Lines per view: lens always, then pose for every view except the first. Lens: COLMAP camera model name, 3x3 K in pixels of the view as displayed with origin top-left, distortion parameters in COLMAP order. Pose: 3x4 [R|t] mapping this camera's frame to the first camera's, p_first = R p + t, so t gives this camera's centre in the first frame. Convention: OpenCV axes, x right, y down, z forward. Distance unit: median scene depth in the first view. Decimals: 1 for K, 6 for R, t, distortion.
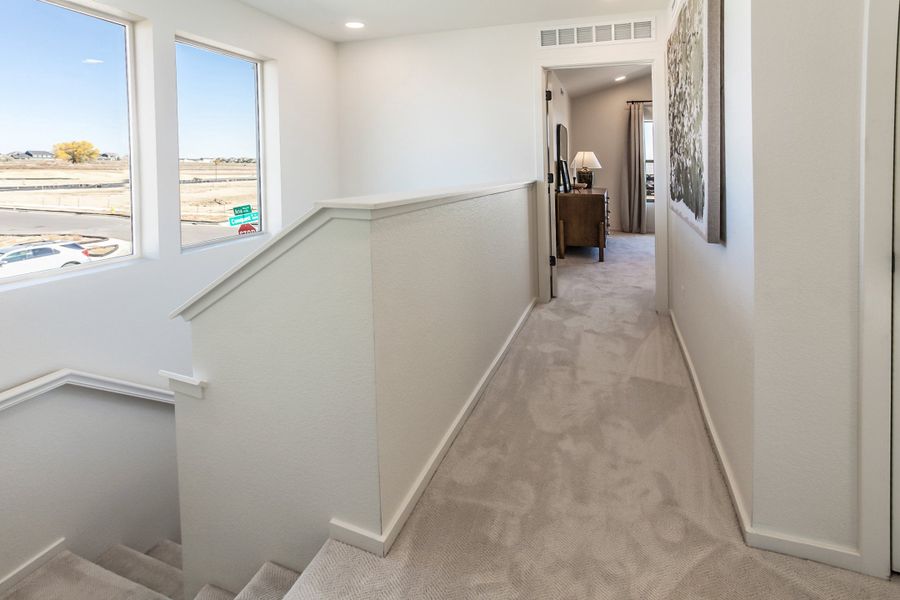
lens RADIAL K [[459.9, 0, 449.8], [0, 459.9, 233.1], [0, 0, 1]] dist [-0.040990, 0.021702]
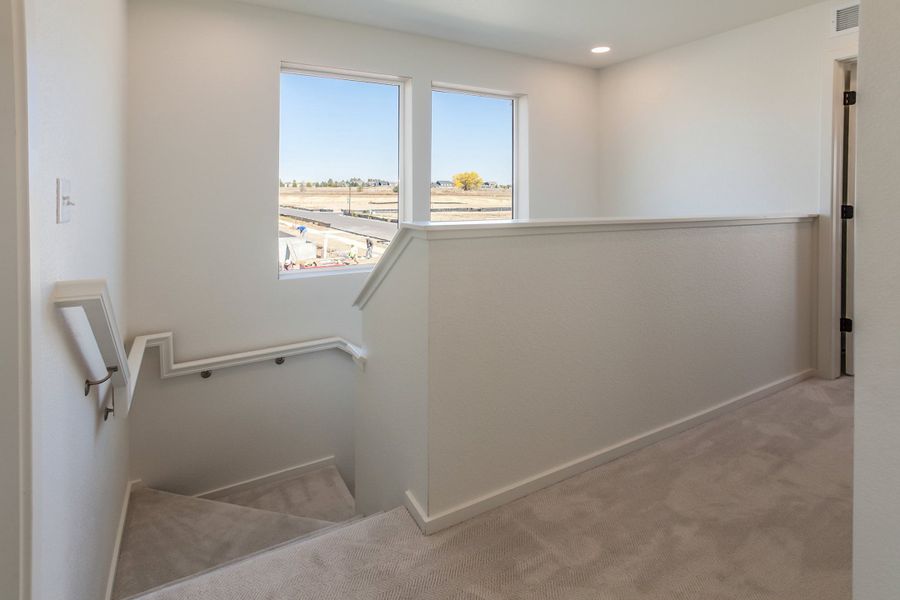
lens RADIAL K [[489.8, 0, 503.6], [0, 489.8, 278.2], [0, 0, 1]] dist [-0.066094, 0.056250]
pose [[0.796880, 0.107490, -0.594499, 0.291210], [-0.093525, 0.994131, 0.054384, -0.007789], [0.596855, 0.012263, 0.802255, 0.056429]]
